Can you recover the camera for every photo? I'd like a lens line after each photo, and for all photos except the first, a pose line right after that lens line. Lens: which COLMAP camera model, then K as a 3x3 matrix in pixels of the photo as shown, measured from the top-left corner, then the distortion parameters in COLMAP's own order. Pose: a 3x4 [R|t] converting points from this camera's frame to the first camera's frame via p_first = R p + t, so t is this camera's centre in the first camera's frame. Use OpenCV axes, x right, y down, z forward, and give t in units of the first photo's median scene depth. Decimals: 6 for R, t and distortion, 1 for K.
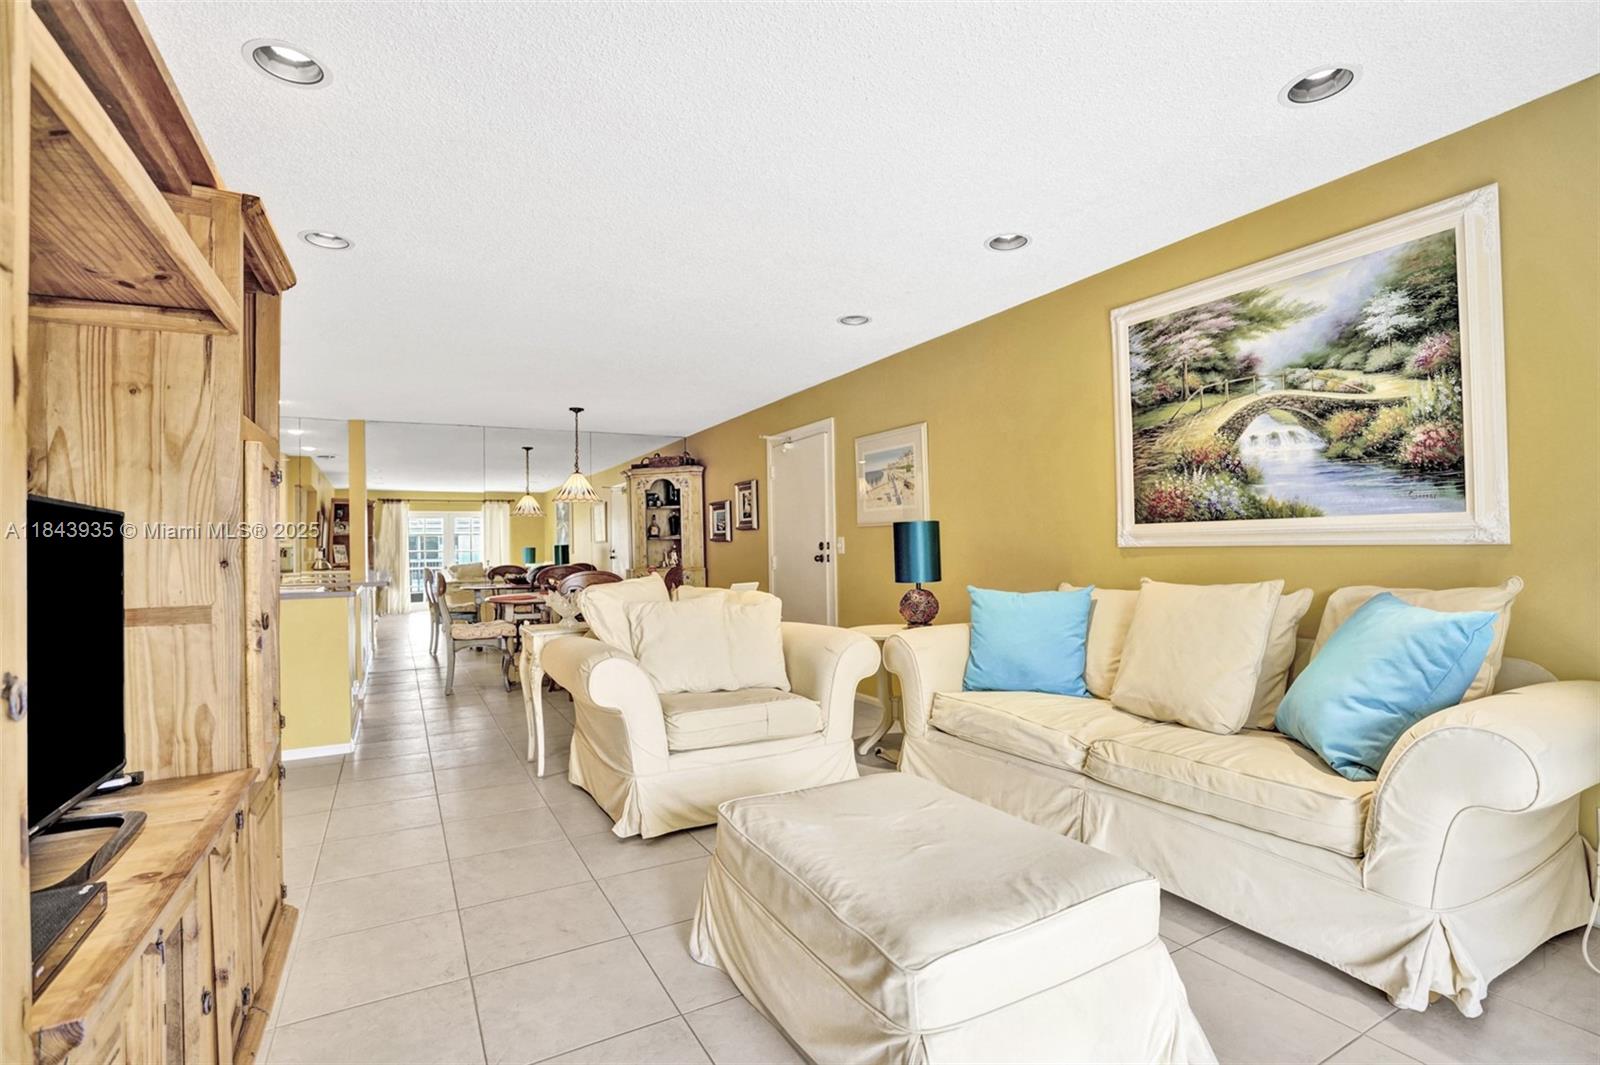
lens RADIAL K [[759.5, 0, 810.0], [0, 759.5, 531.9], [0, 0, 1]] dist [-0.038172, 0.013100]
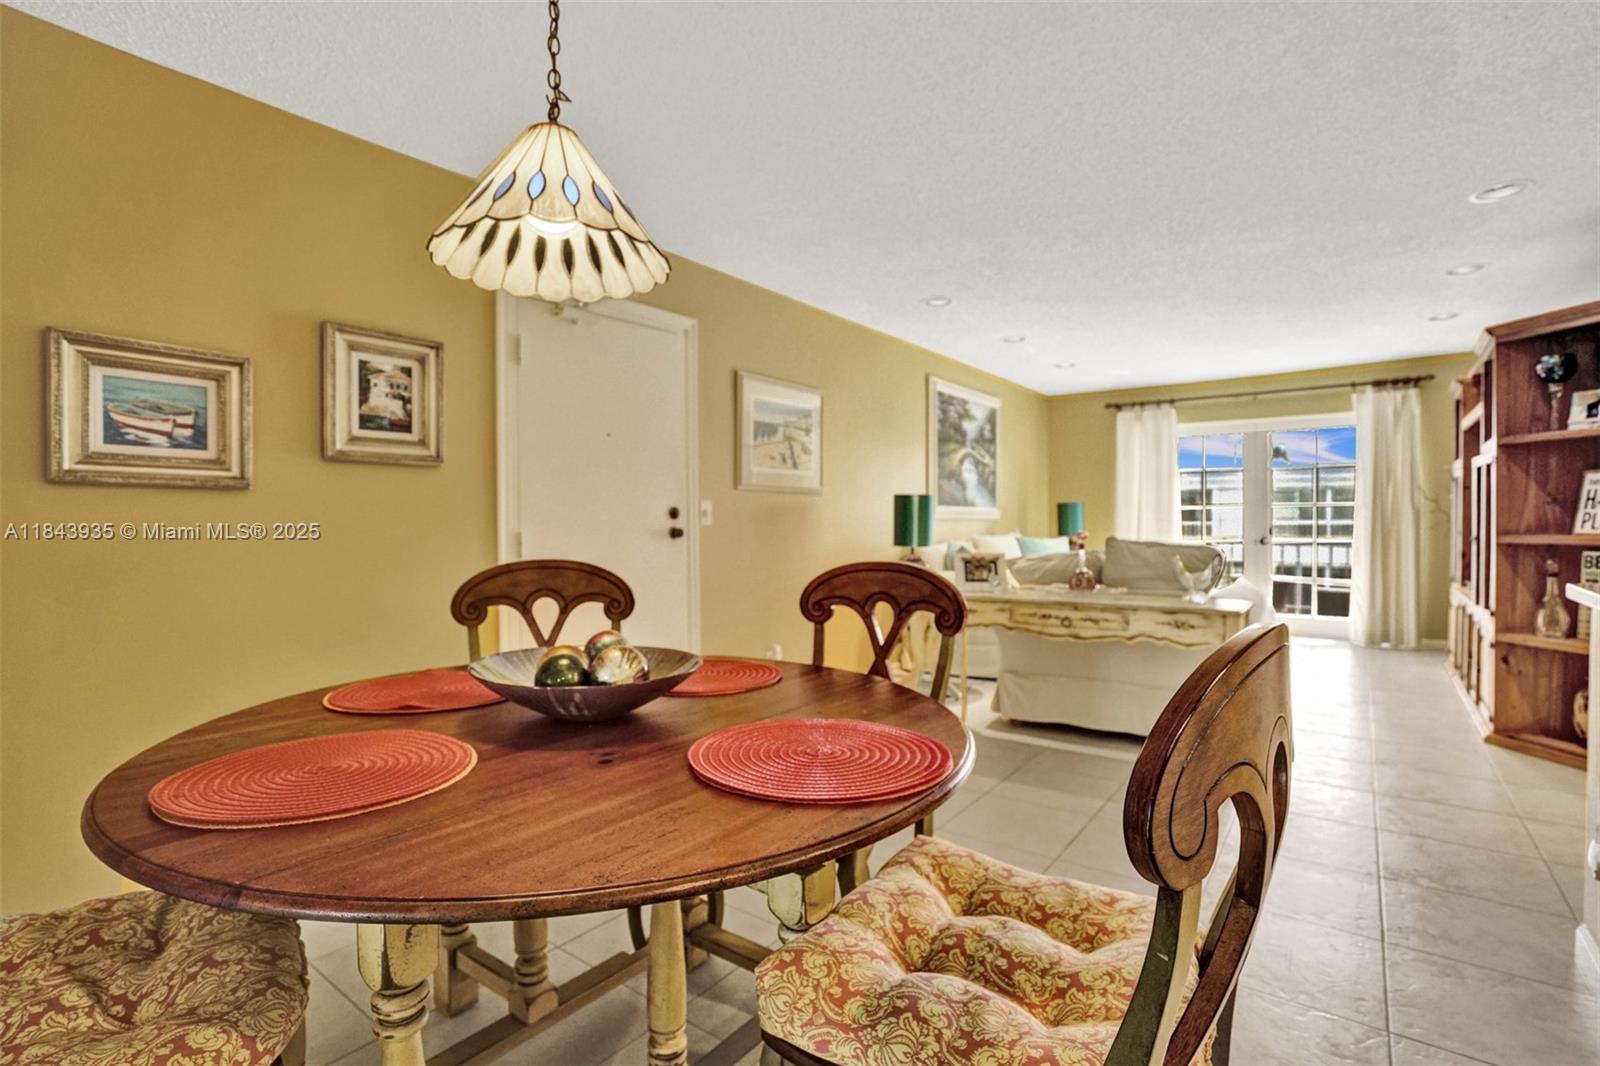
lens RADIAL K [[759.5, 0, 810.0], [0, 759.5, 532.4], [0, 0, 1]] dist [-0.038172, 0.013100]
pose [[-0.417311, 0.007887, 0.908730, -0.841398], [-0.003495, 0.999941, -0.010284, 0.057027], [-0.908757, -0.007468, -0.417259, 1.627555]]
